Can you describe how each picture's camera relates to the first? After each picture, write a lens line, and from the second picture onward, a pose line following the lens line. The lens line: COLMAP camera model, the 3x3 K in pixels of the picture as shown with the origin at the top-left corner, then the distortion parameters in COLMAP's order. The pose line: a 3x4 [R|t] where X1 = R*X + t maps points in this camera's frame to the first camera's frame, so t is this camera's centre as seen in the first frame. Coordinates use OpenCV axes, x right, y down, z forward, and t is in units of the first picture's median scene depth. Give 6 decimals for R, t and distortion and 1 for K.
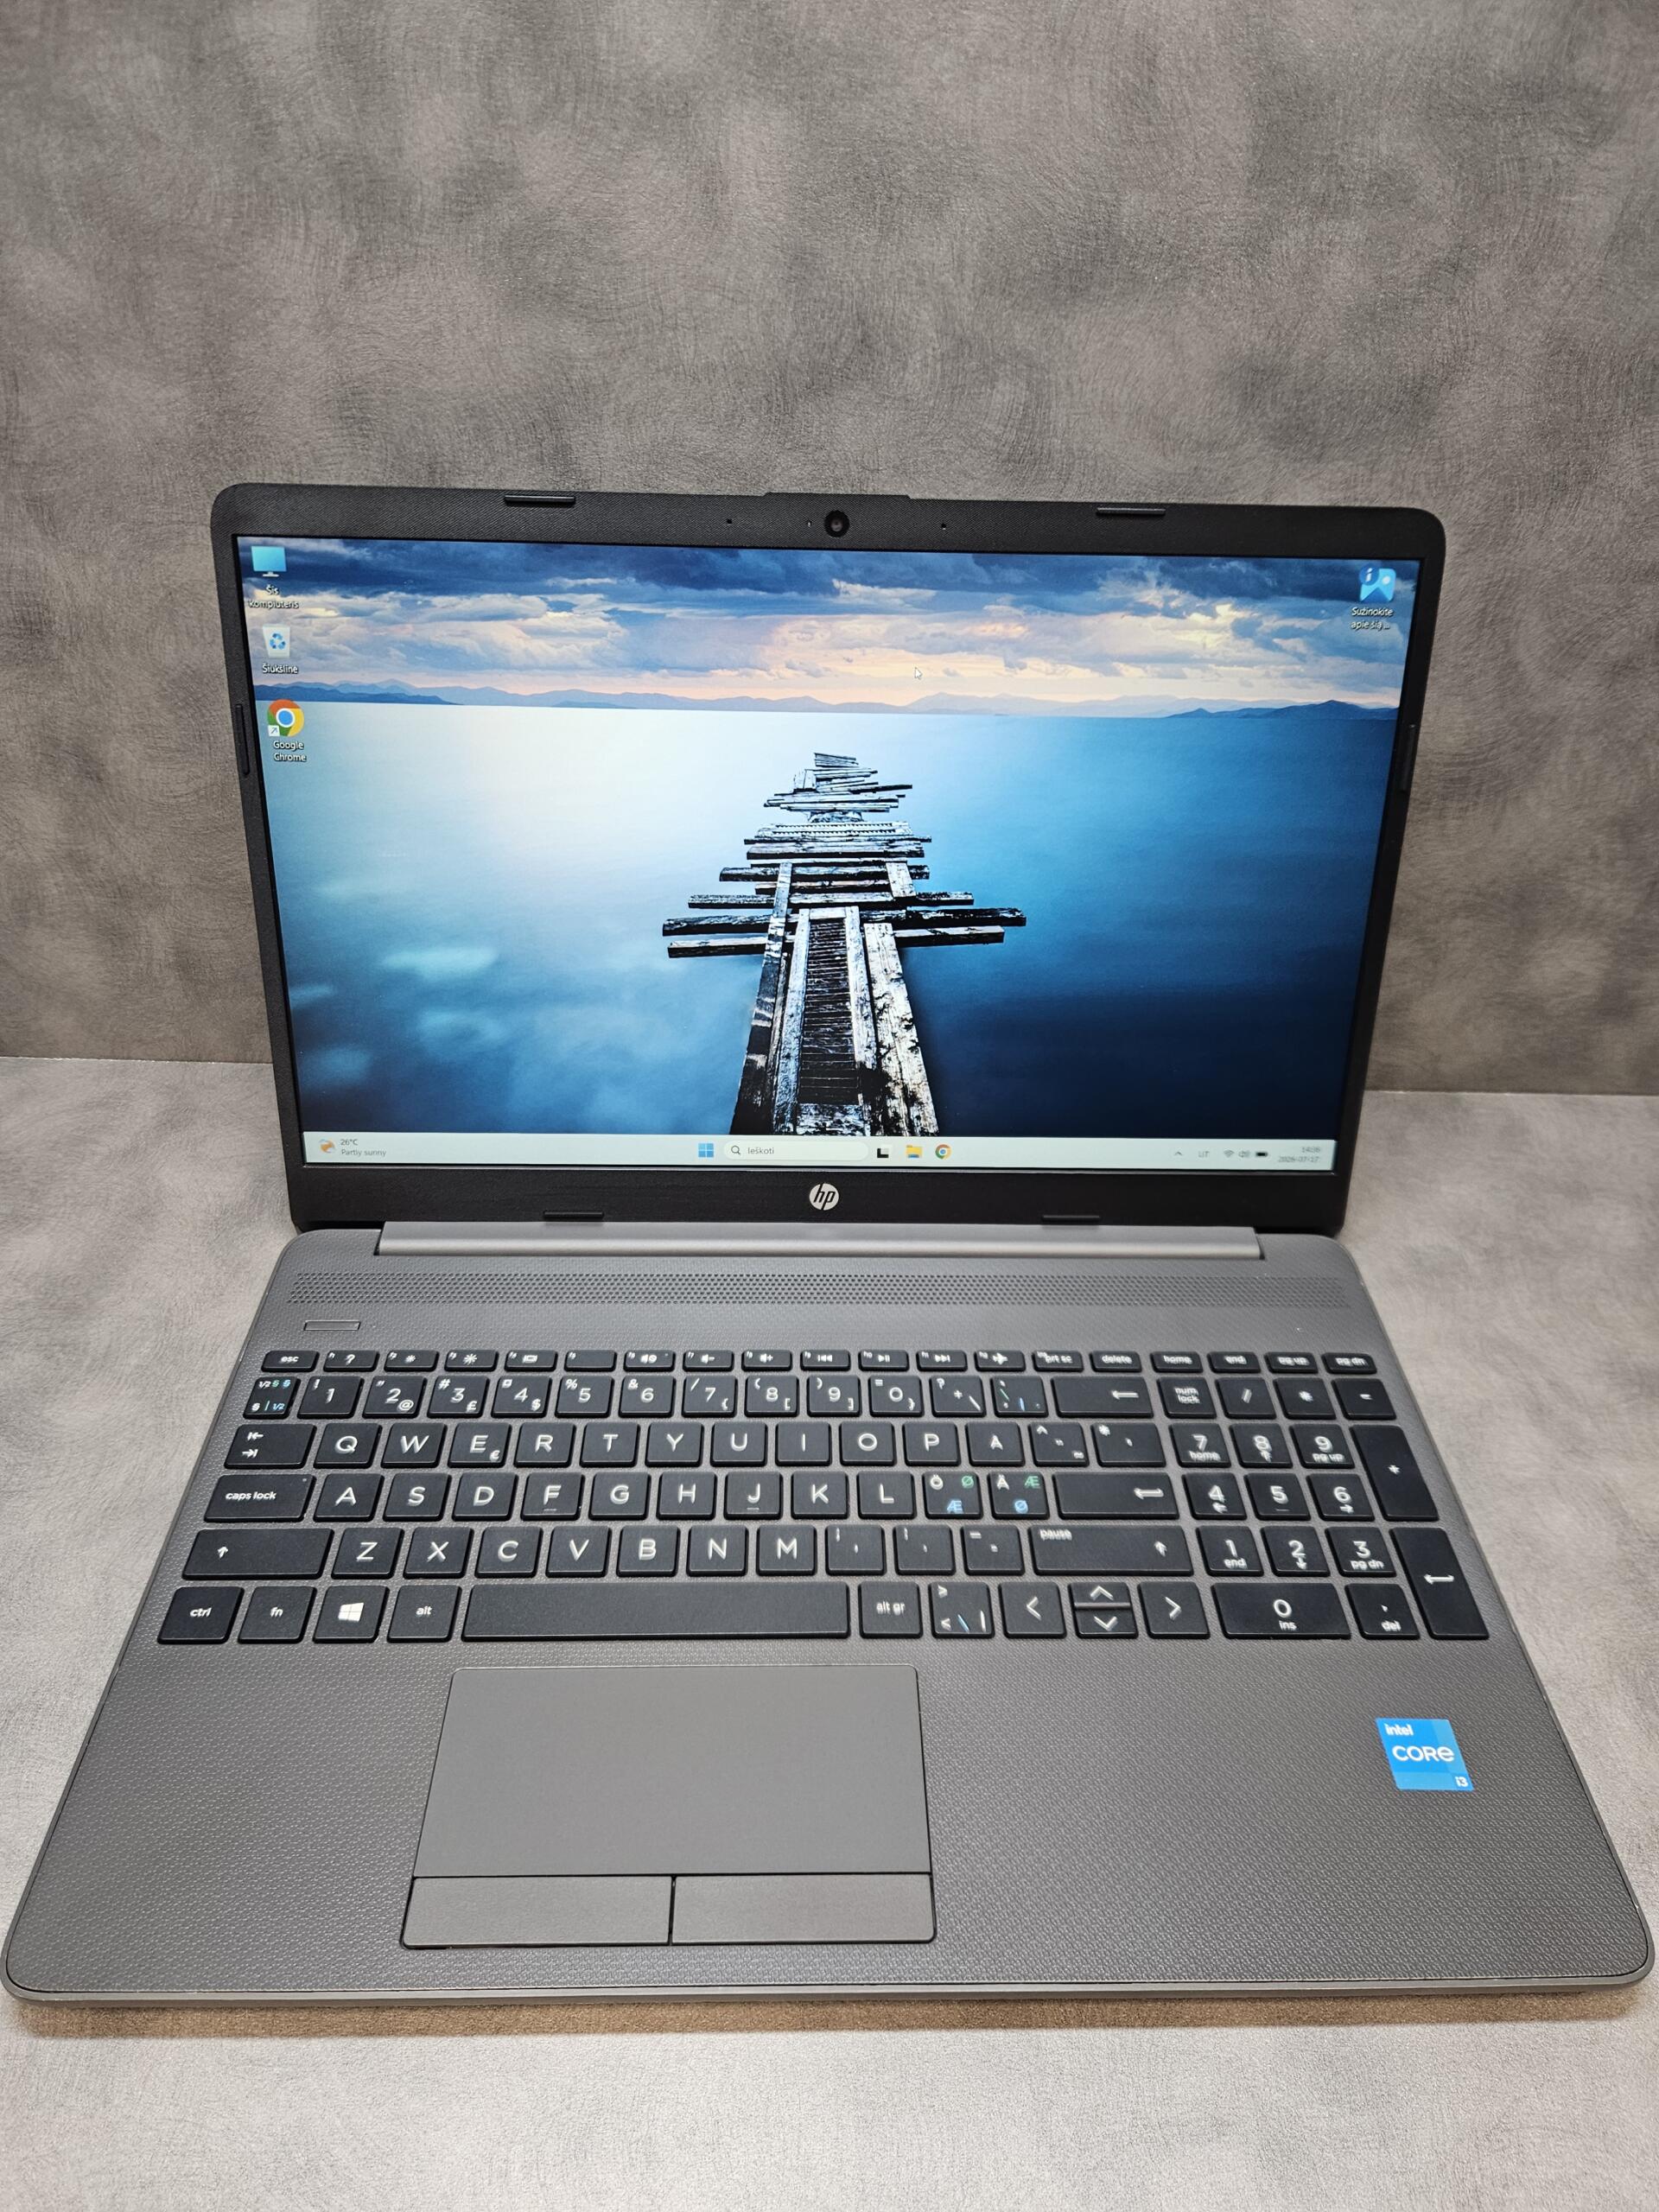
lens RADIAL K [[1521.1, 0, 829.5], [0, 1521.1, 1106.0], [0, 0, 1]] dist [0.048701, -0.059941]
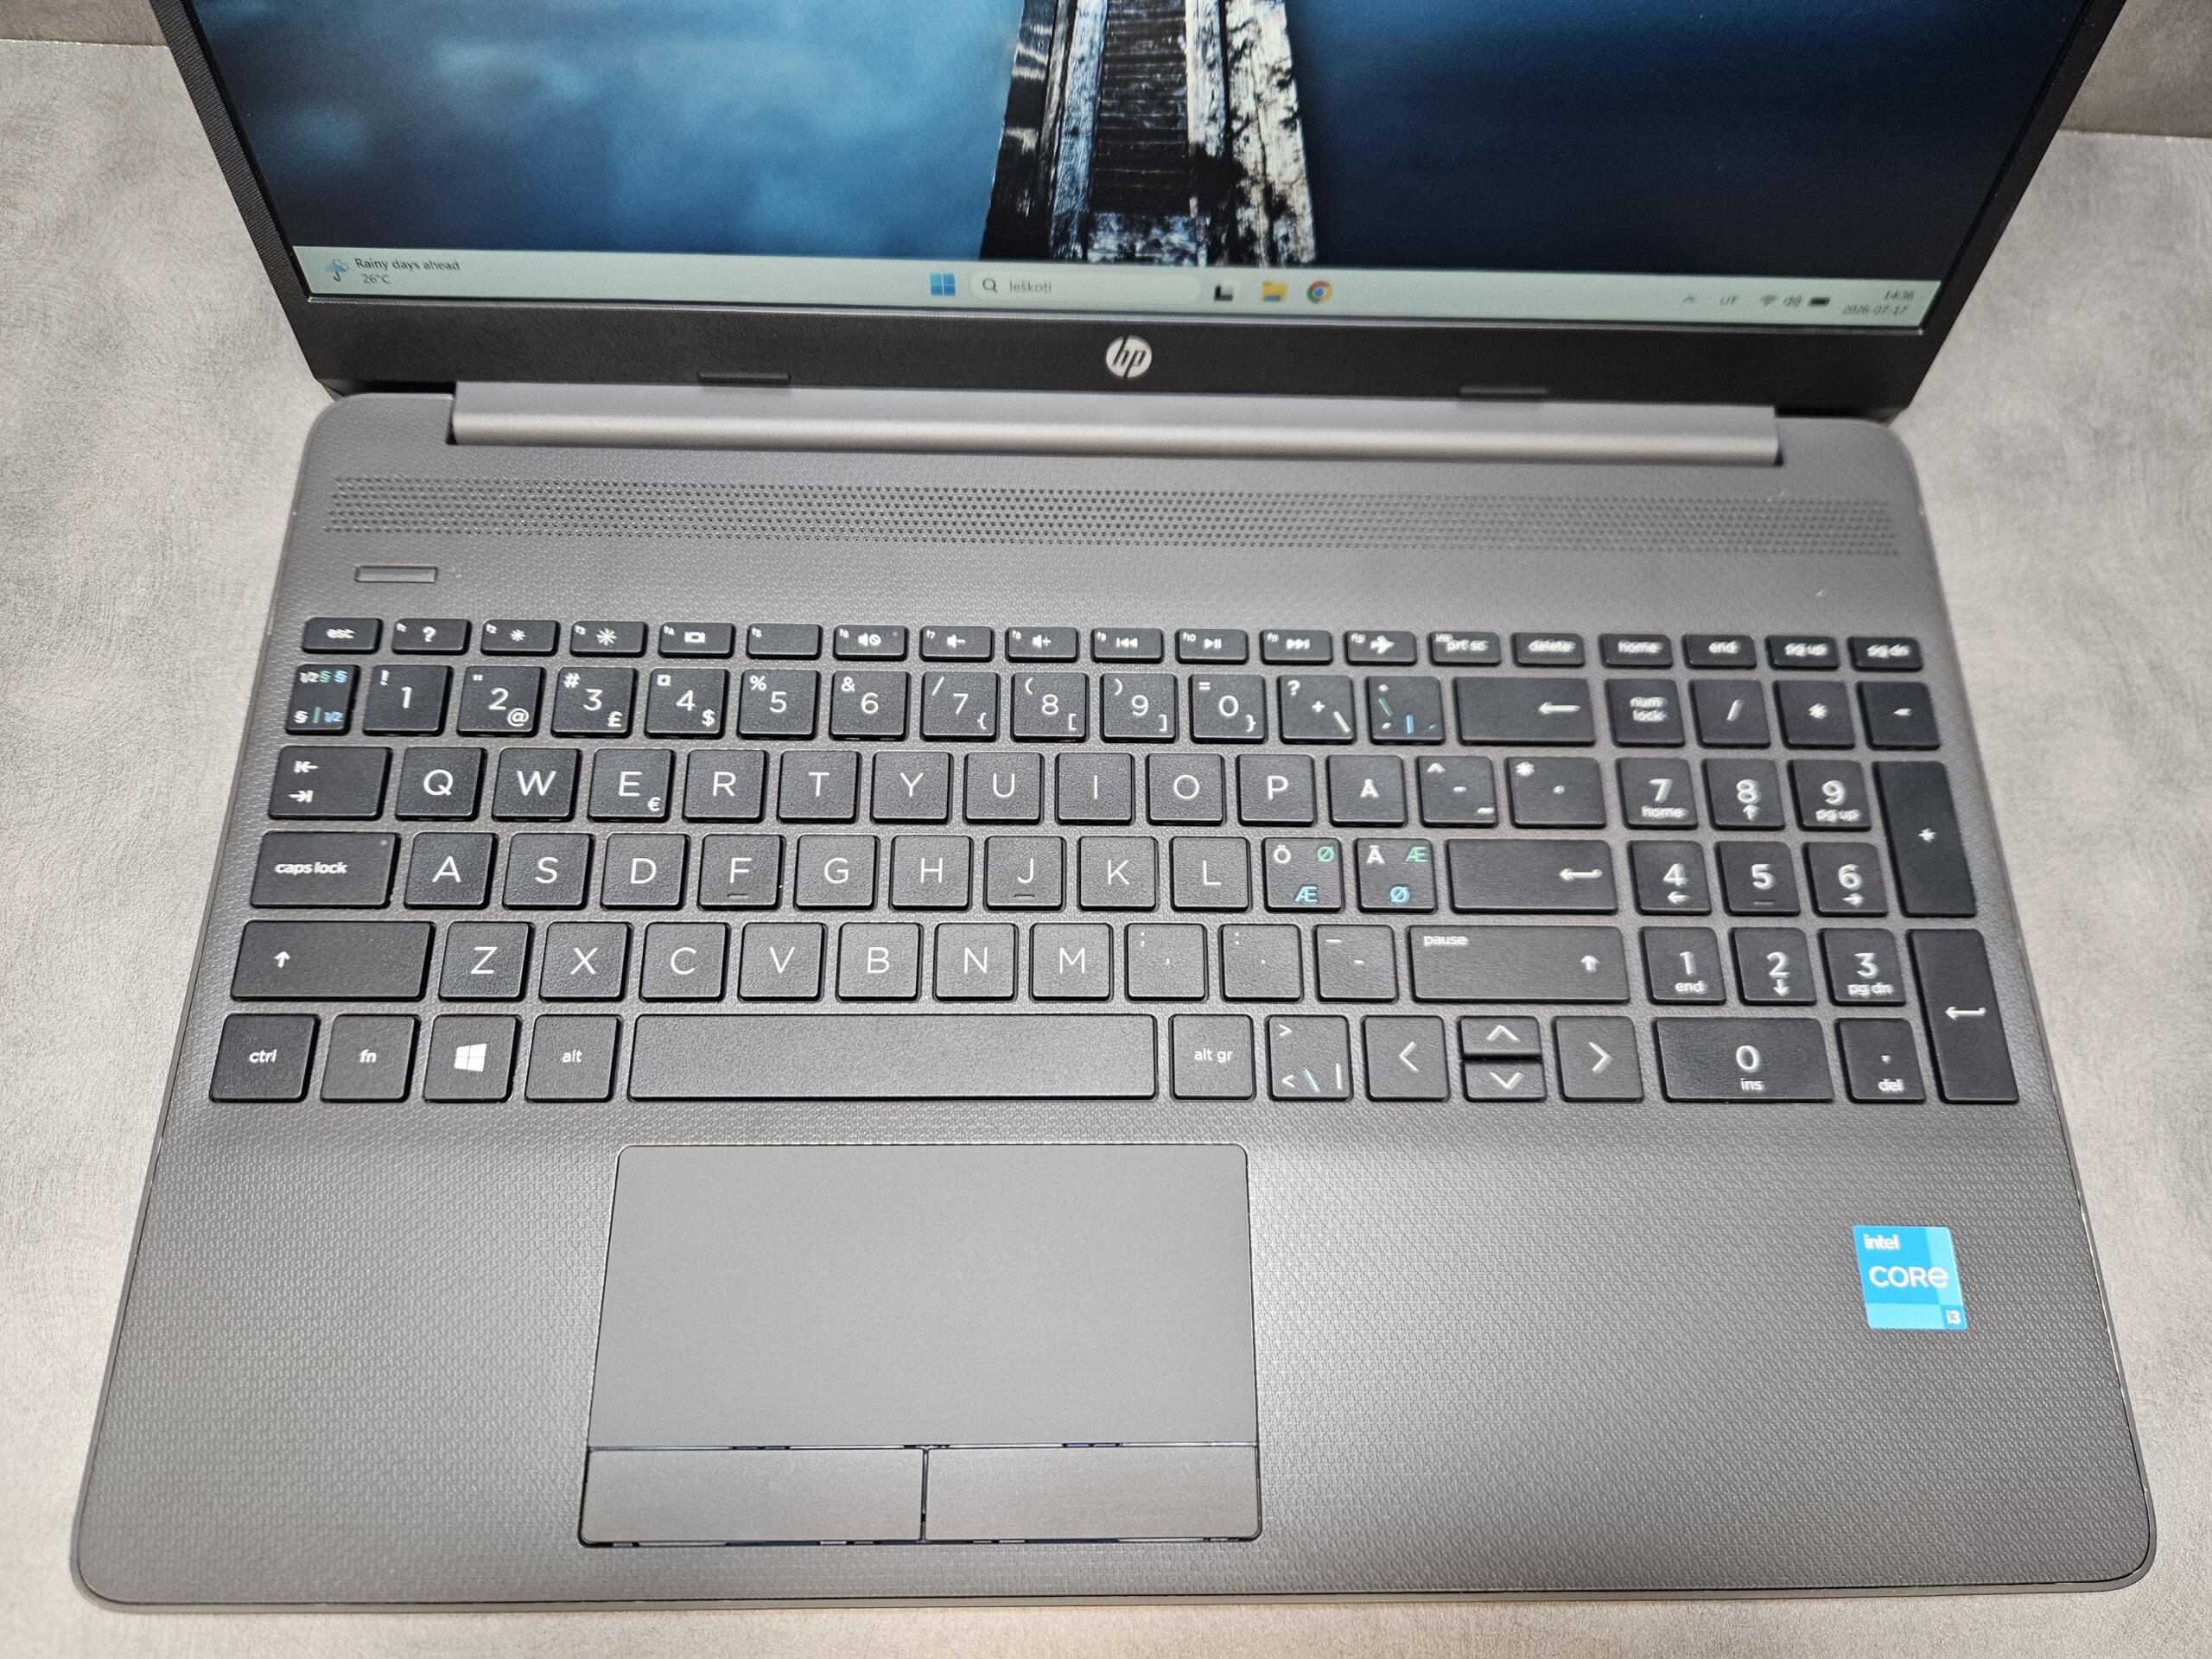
lens RADIAL K [[1509.3, 0, 1106.0], [0, 1509.3, 829.5], [0, 0, 1]] dist [0.037460, -0.048712]
pose [[0.999839, 0.017241, 0.005067, -0.013982], [-0.017271, 0.844032, 0.536015, -0.123767], [0.004965, -0.536016, 0.844193, 0.369854]]
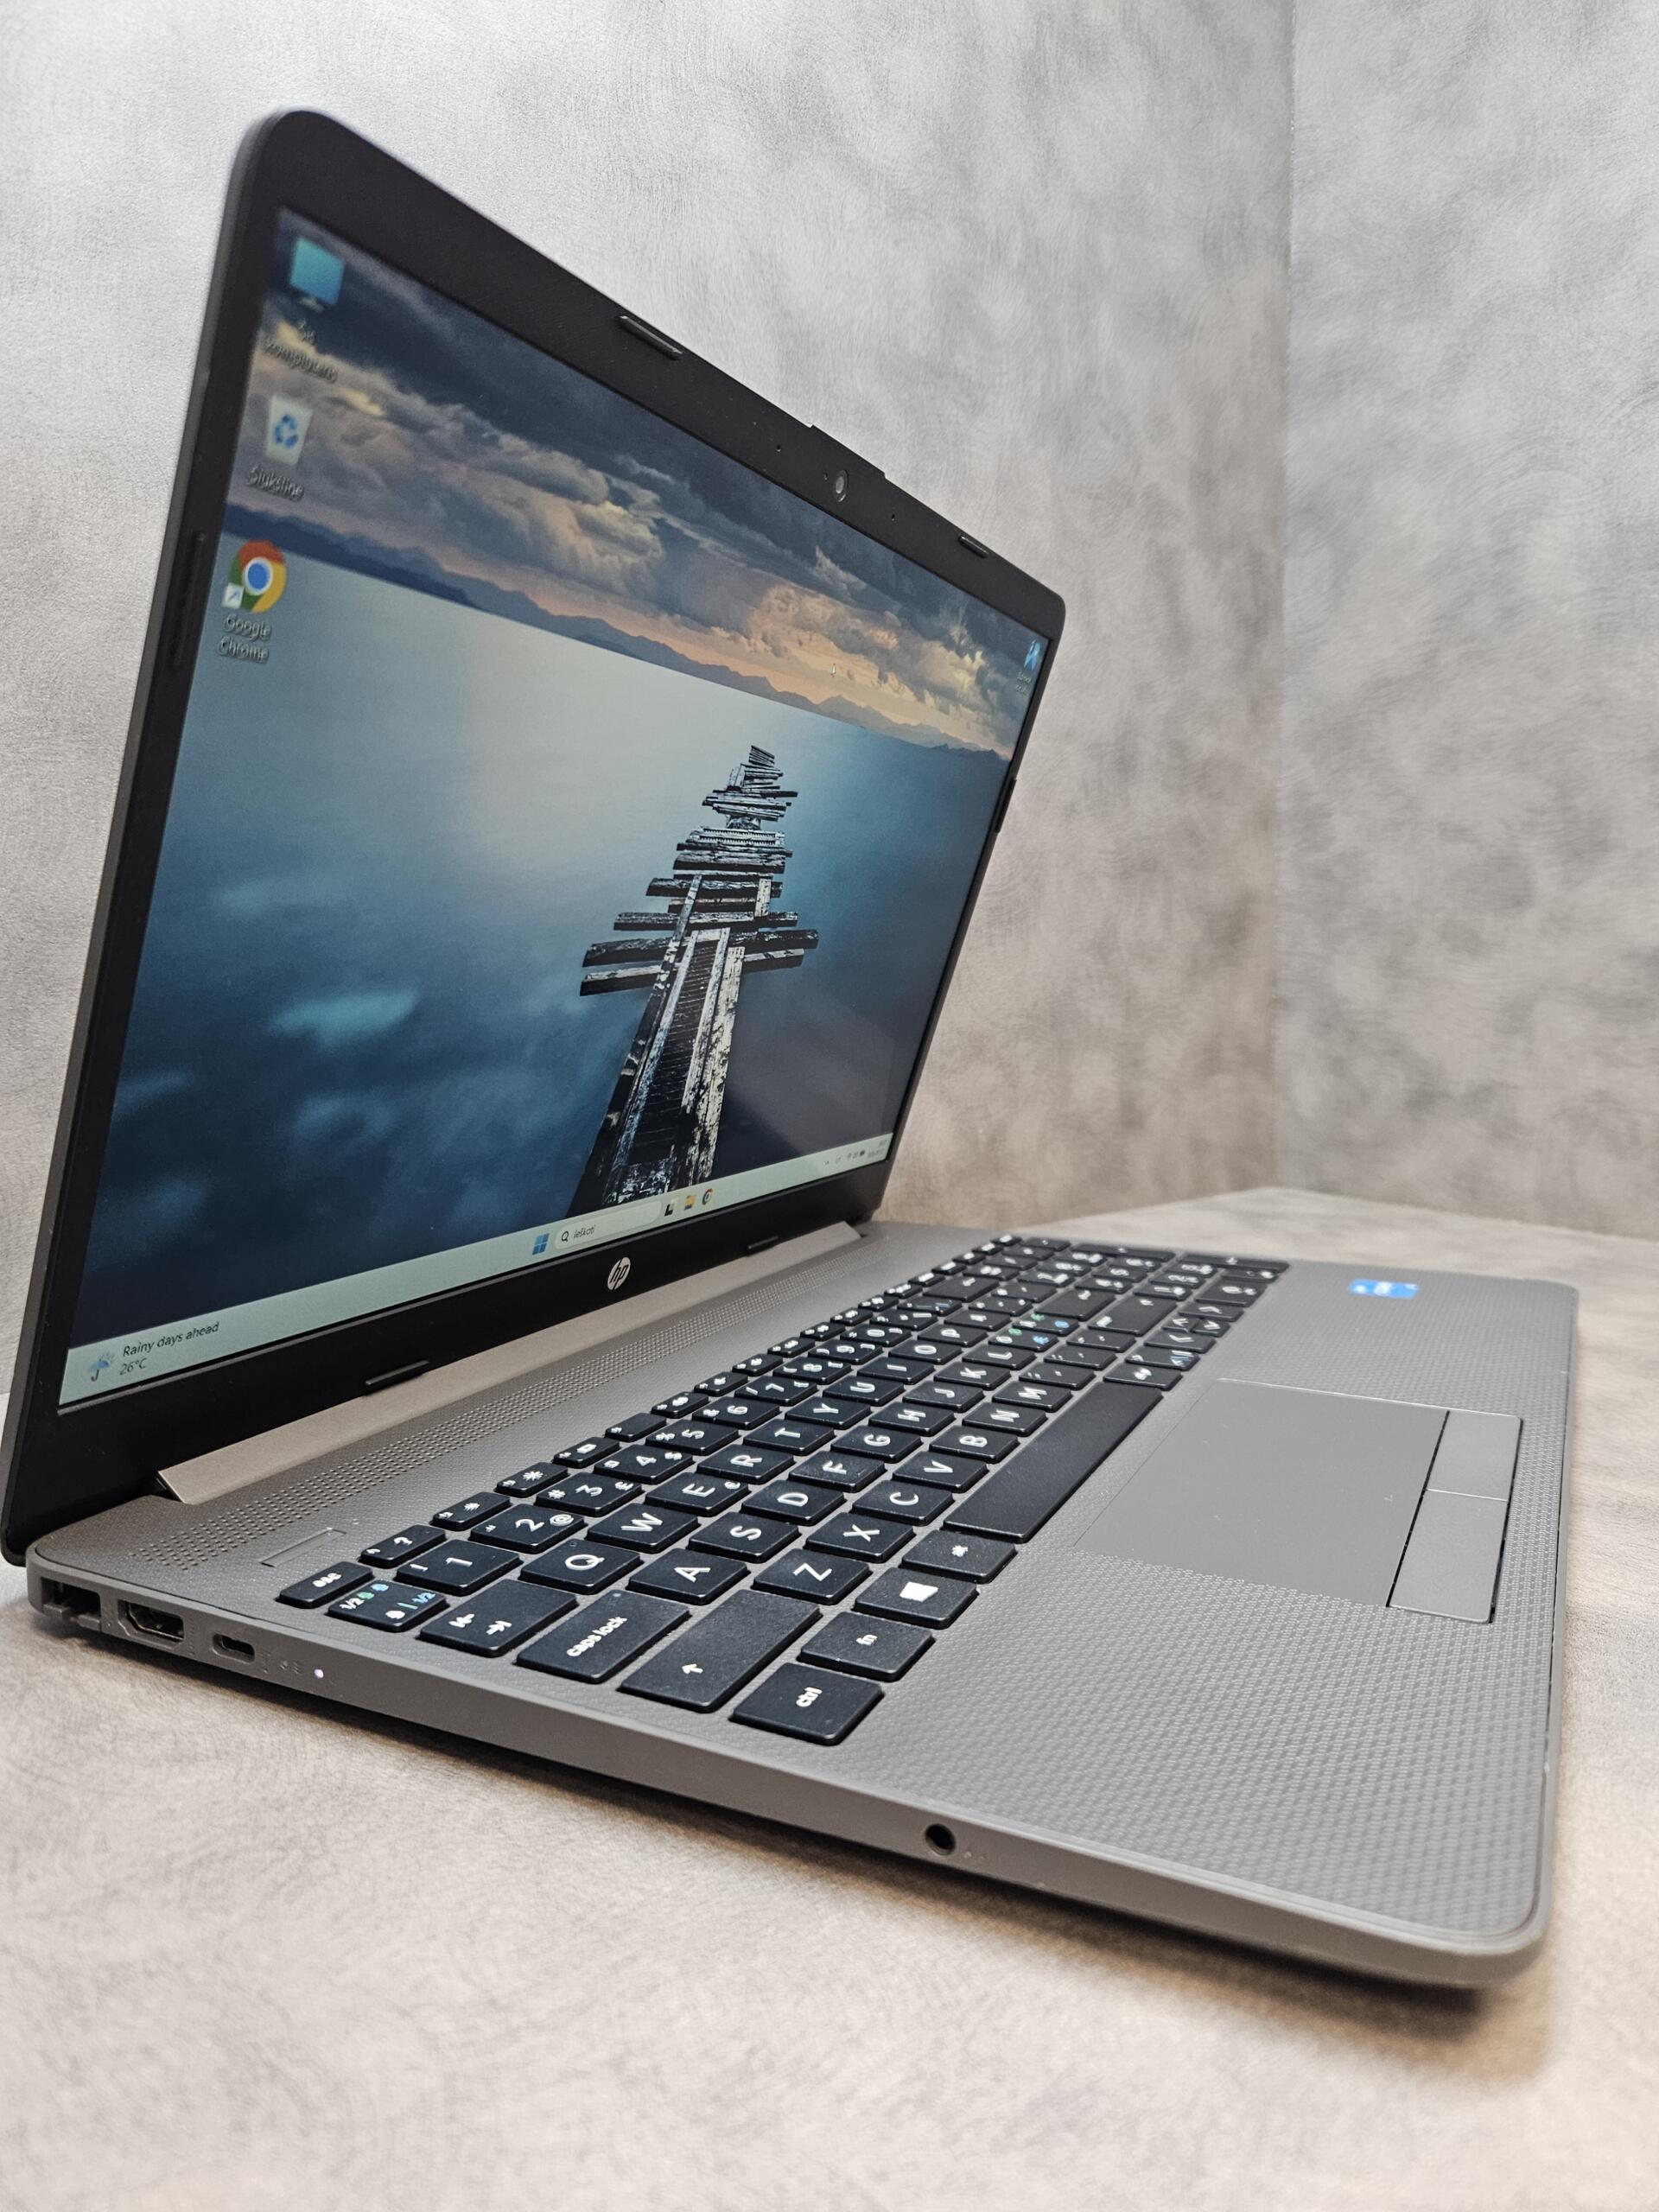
lens RADIAL K [[1509.3, 0, 829.5], [0, 1509.3, 1106.0], [0, 0, 1]] dist [0.037460, -0.048712]
pose [[0.479568, -0.100688, 0.871709, -0.689501], [0.032982, 0.994762, 0.096756, -0.111288], [-0.876885, -0.017650, 0.480376, 0.546273]]
